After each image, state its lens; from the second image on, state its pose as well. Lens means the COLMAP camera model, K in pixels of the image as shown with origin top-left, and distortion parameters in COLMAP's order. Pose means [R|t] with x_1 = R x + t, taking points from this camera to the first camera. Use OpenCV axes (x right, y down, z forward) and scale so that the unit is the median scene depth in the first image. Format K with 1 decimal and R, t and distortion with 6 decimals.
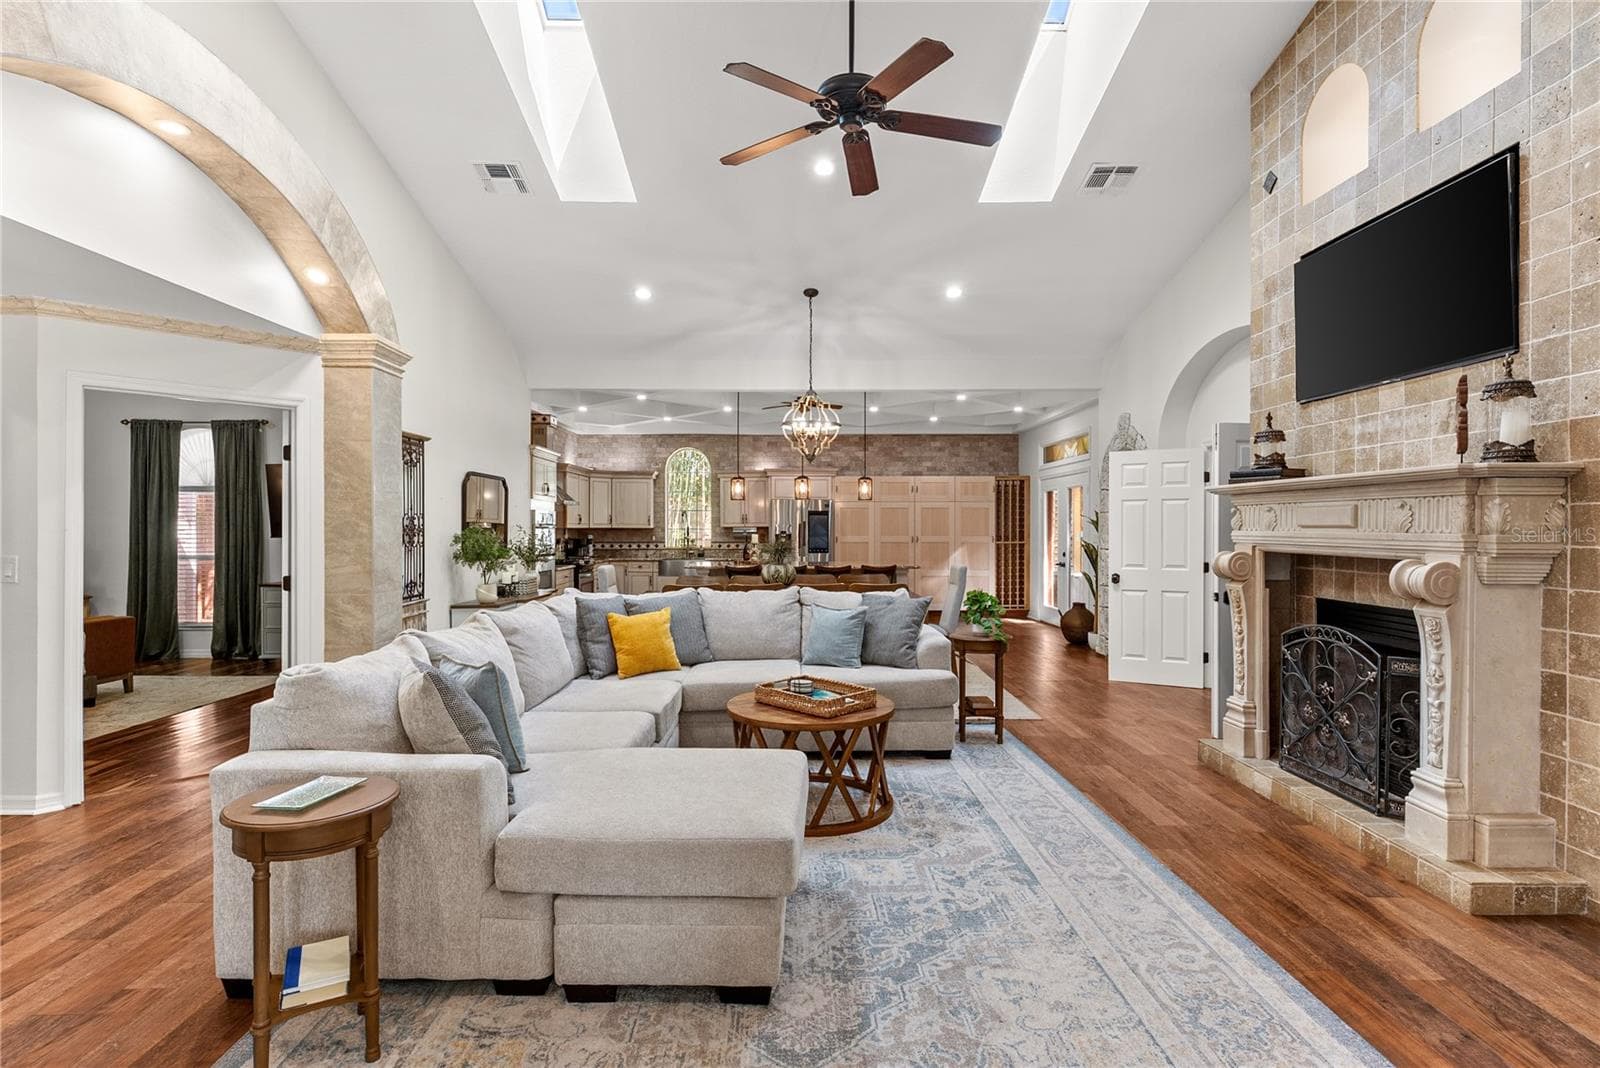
lens RADIAL K [[783.3, 0, 795.3], [0, 783.3, 535.5], [0, 0, 1]] dist [0.004734, 0.000660]
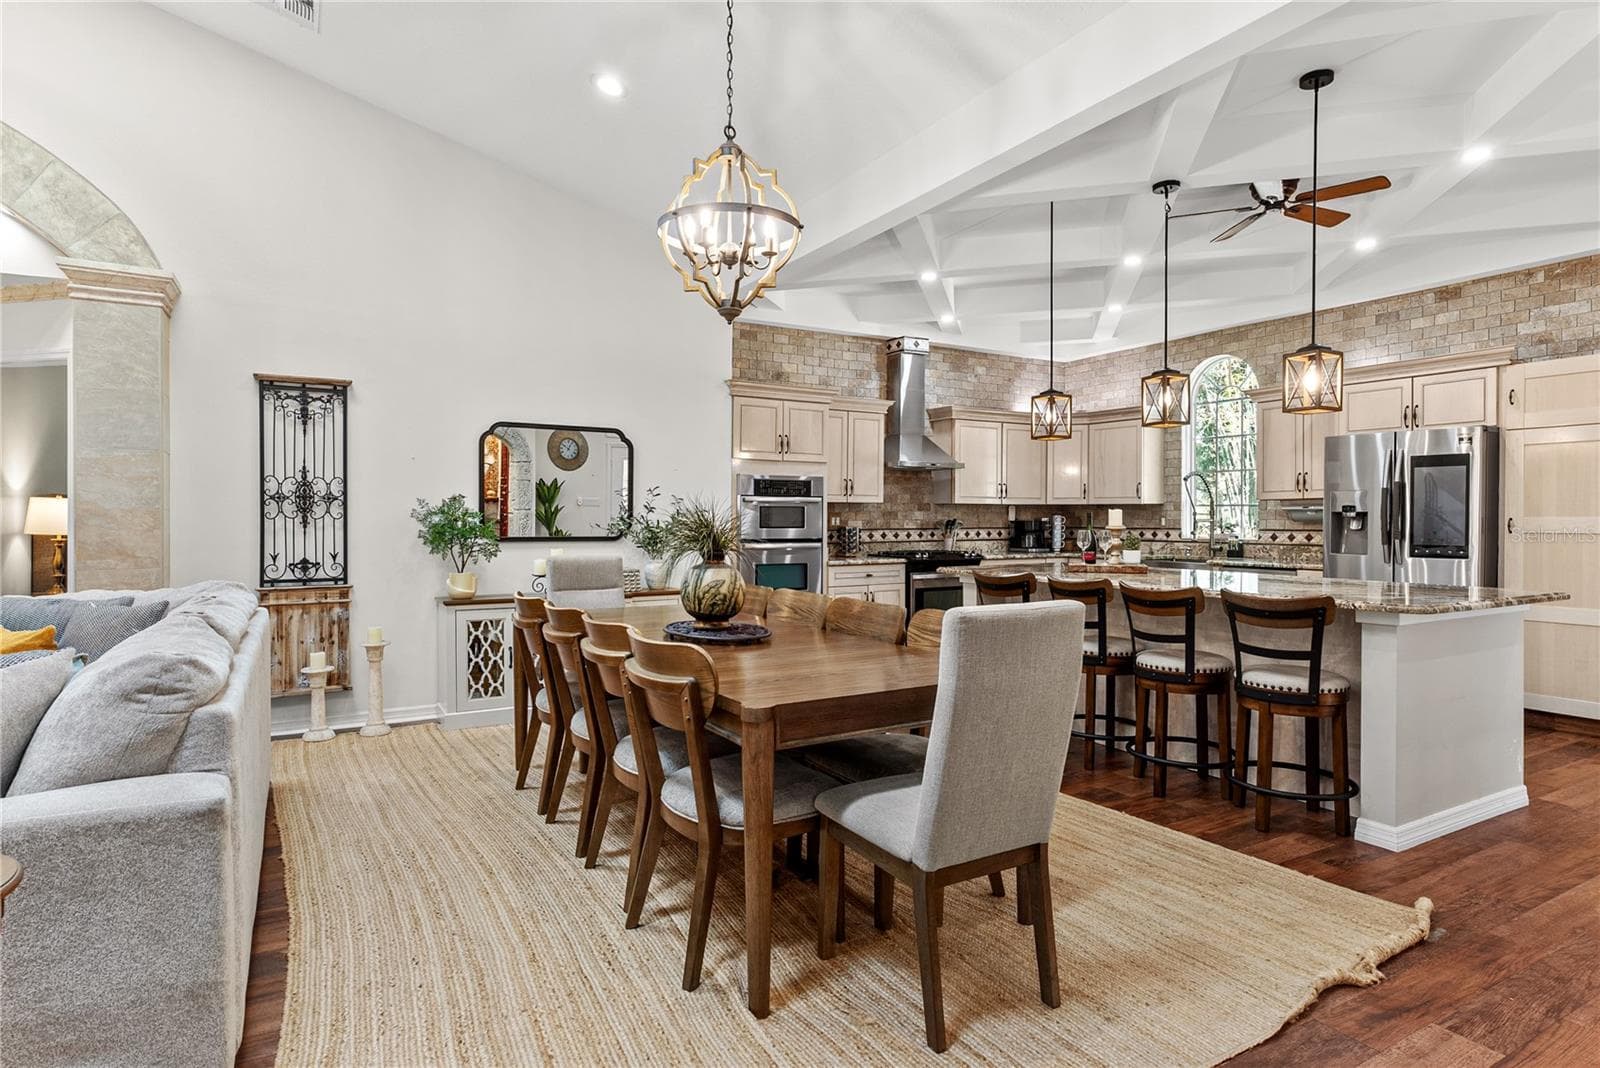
lens RADIAL K [[866.5, 0, 808.6], [0, 866.5, 526.9], [0, 0, 1]] dist [0.007237, 0.001902]
pose [[0.499537, 0.009013, -0.866246, 0.251129], [-0.008502, 0.999949, 0.005501, 0.006525], [0.866251, 0.004616, 0.499588, 0.463024]]
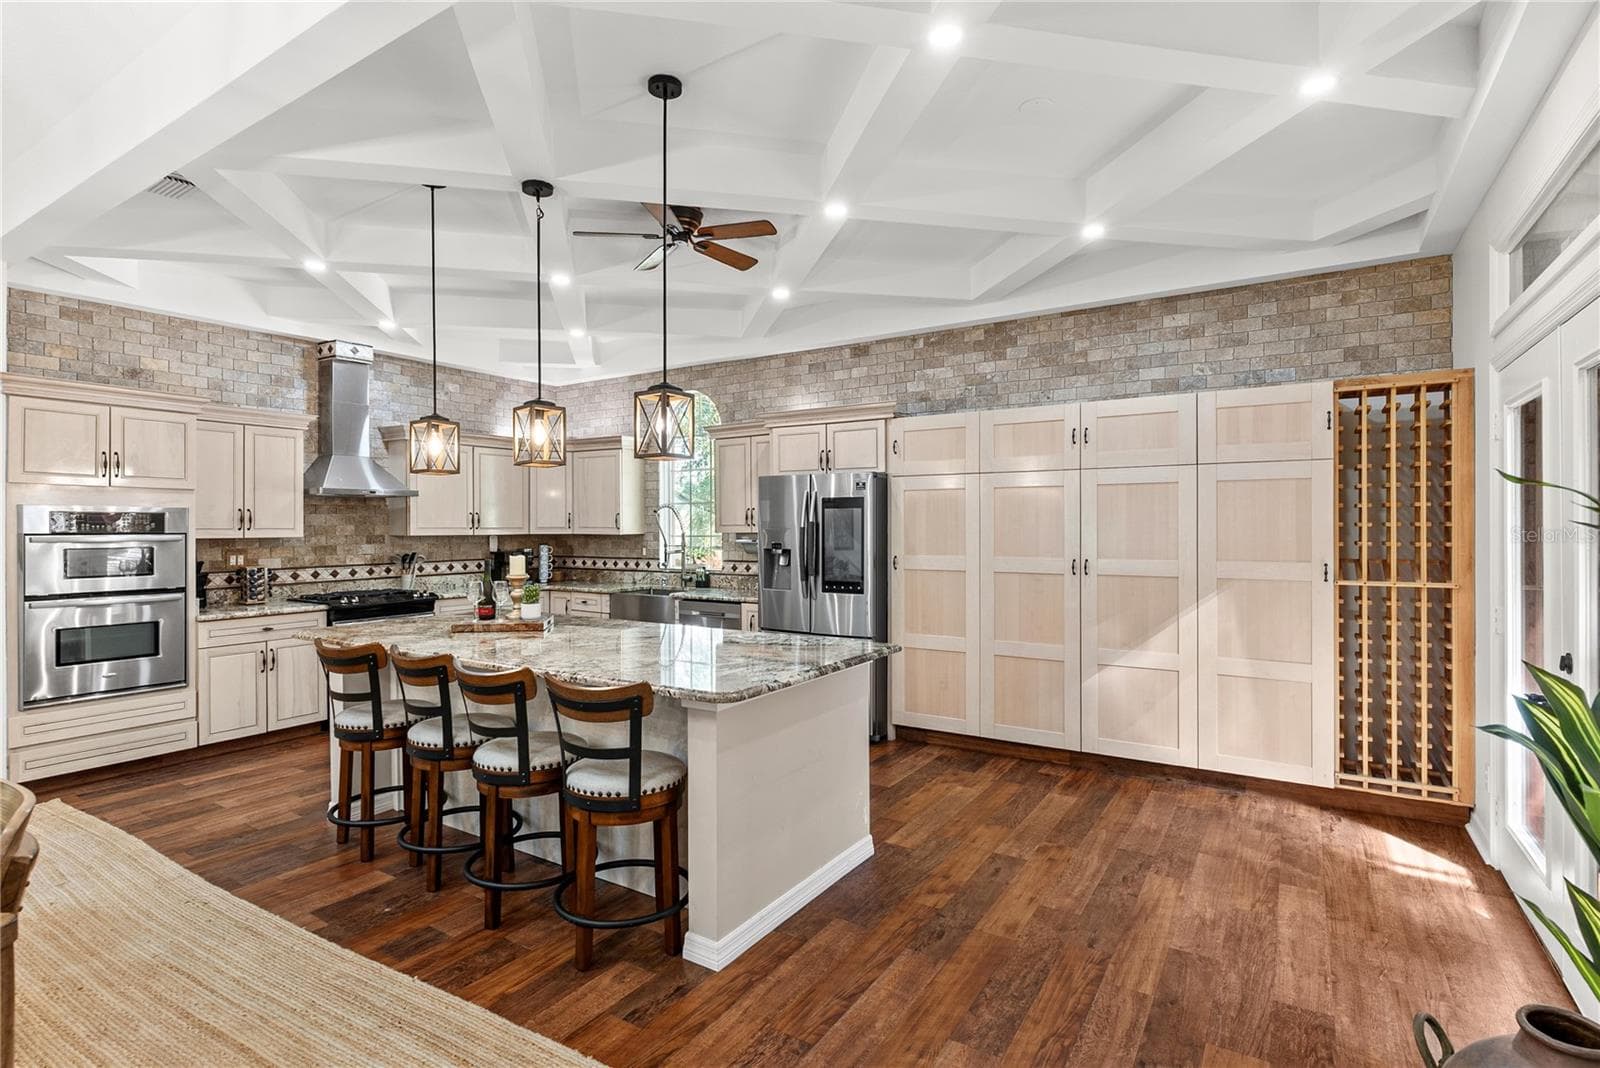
lens RADIAL K [[783.3, 0, 803.0], [0, 783.3, 528.1], [0, 0, 1]] dist [0.004734, 0.000660]
pose [[0.836481, -0.000937, -0.547995, 0.244779], [-0.002279, 0.999984, -0.005188, -0.011287], [0.547991, 0.005589, 0.836465, 0.590777]]
